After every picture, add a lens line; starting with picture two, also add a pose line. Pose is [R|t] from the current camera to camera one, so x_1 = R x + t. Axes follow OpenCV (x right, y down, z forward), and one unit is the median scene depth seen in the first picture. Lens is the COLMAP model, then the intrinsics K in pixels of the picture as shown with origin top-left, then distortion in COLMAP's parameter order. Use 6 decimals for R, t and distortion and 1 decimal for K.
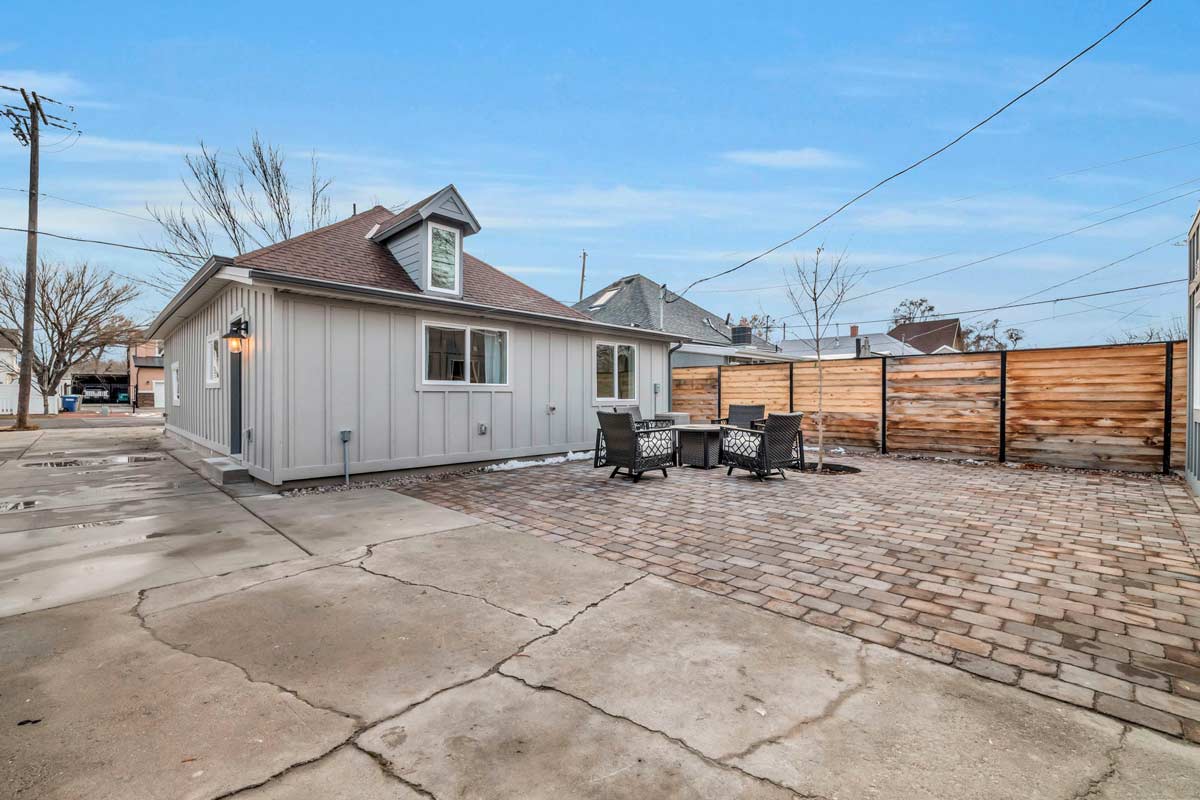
lens RADIAL K [[512.8, 0, 600.0], [0, 512.8, 400.0], [0, 0, 1]] dist [-0.000739, 0.000208]
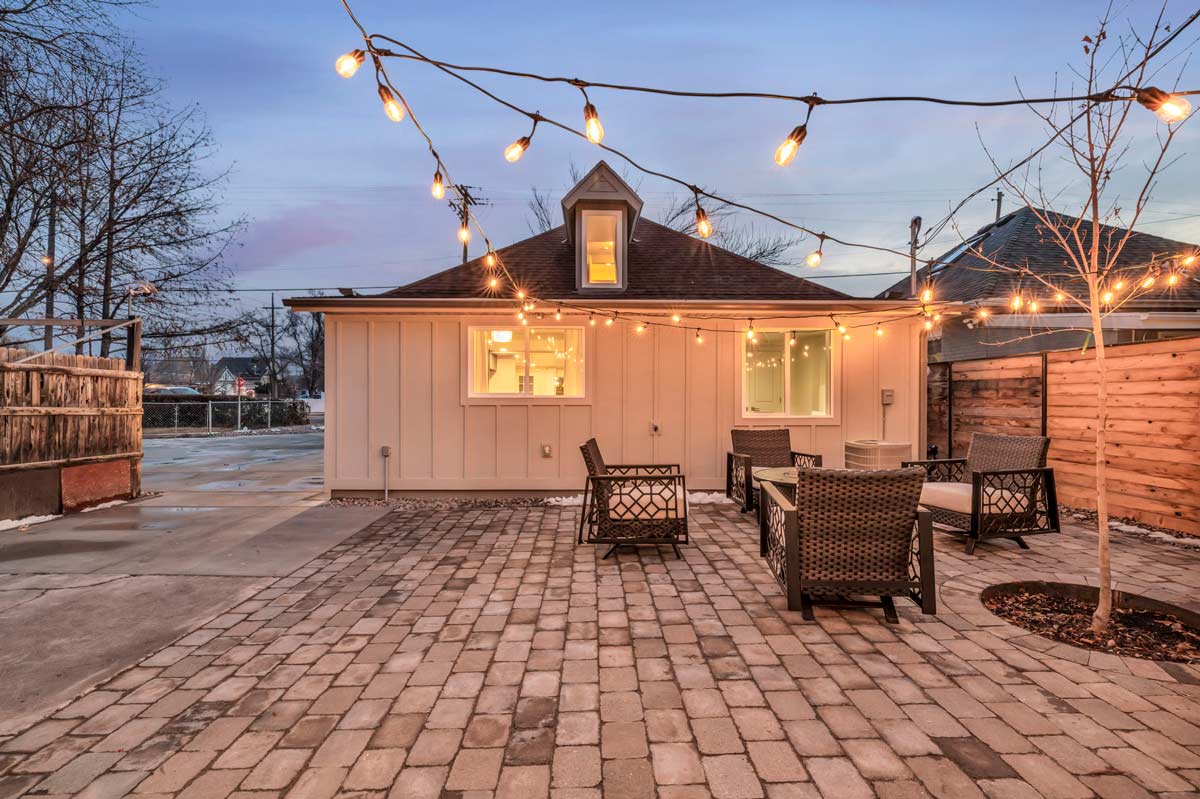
lens RADIAL K [[545.4, 0, 601.5], [0, 545.4, 395.6], [0, 0, 1]] dist [-0.003863, 0.000279]
pose [[0.706095, -0.002280, -0.708113, 0.428027], [-0.005252, 0.999950, -0.008456, -0.023535], [0.708097, 0.009690, 0.706048, 0.429191]]
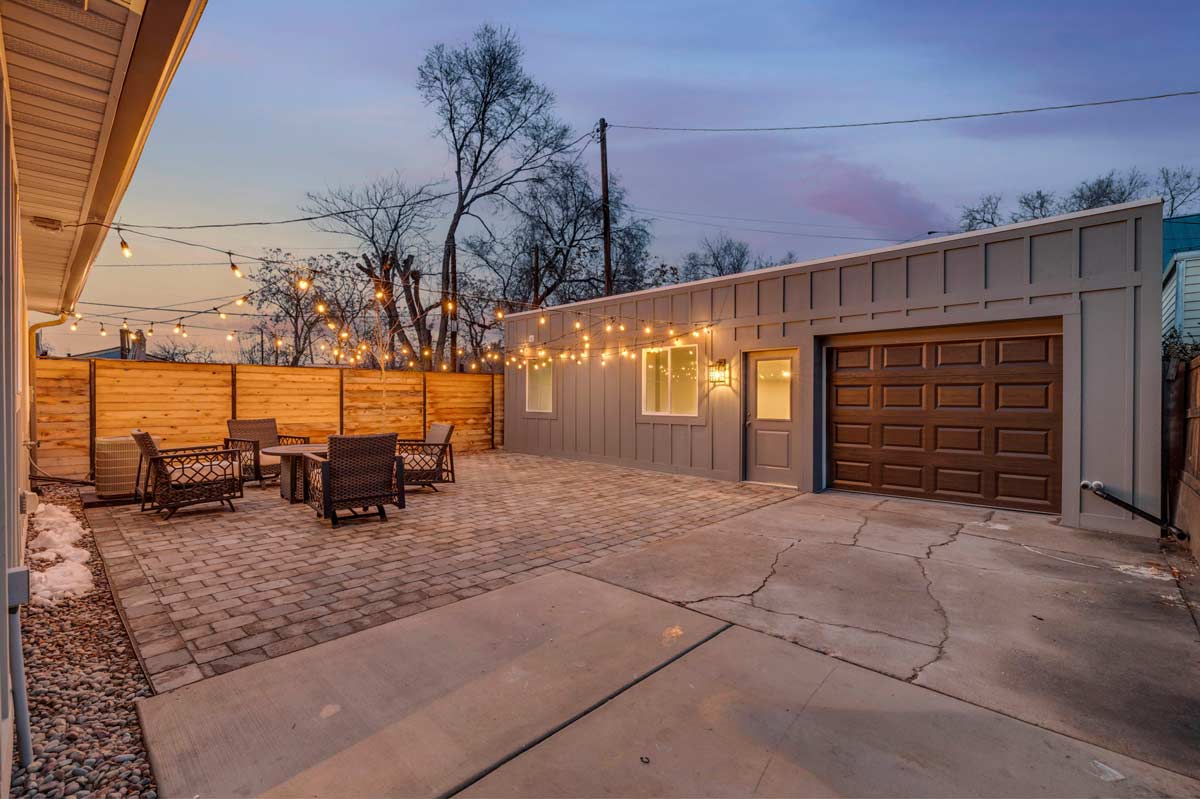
lens RADIAL K [[525.1, 0, 622.3], [0, 525.1, 405.4], [0, 0, 1]] dist [-0.005124, 0.000810]
pose [[-0.047921, -0.012194, 0.998777, -0.610810], [0.003808, 0.999916, 0.012391, -0.021613], [-0.998844, 0.004398, -0.047870, 0.541257]]
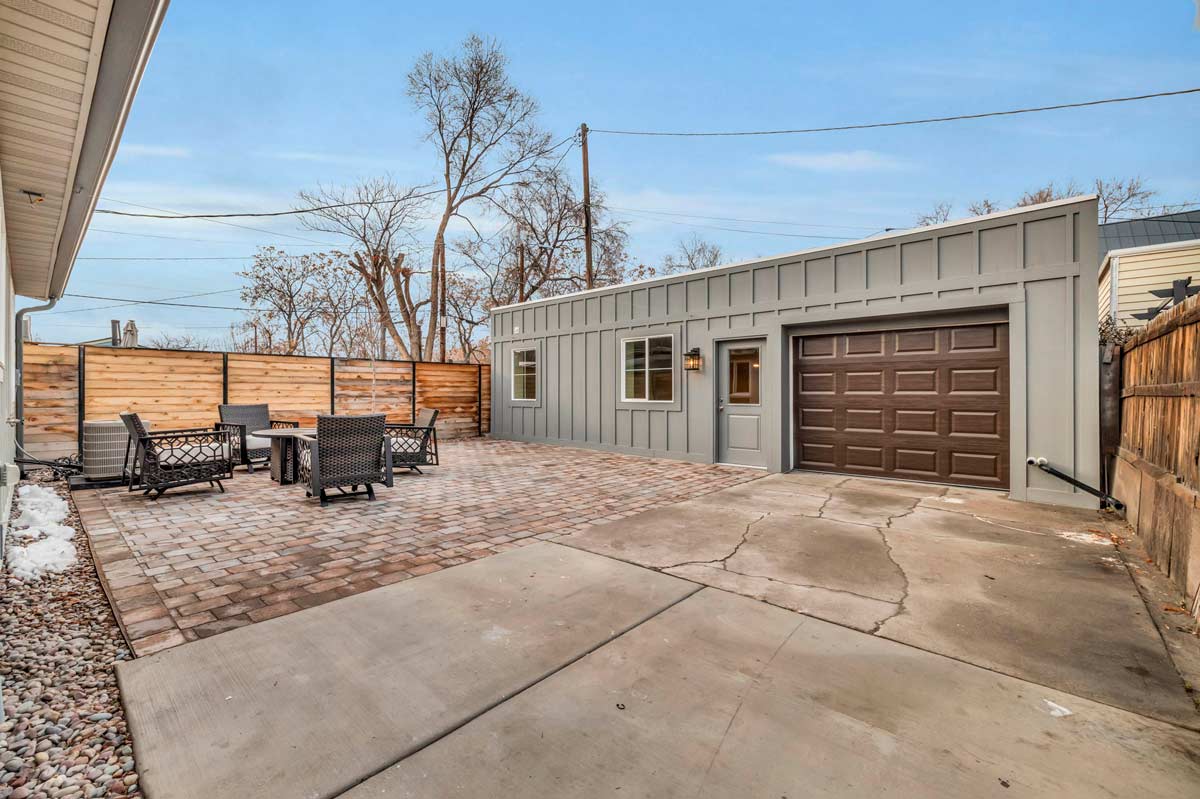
lens RADIAL K [[494.1, 0, 619.6], [0, 494.1, 394.1], [0, 0, 1]] dist [0.001548, -0.000490]
pose [[-0.080118, -0.001091, 0.996785, -0.607641], [0.004887, 0.999987, 0.001487, -0.005883], [-0.996773, 0.004991, -0.080112, 0.539125]]
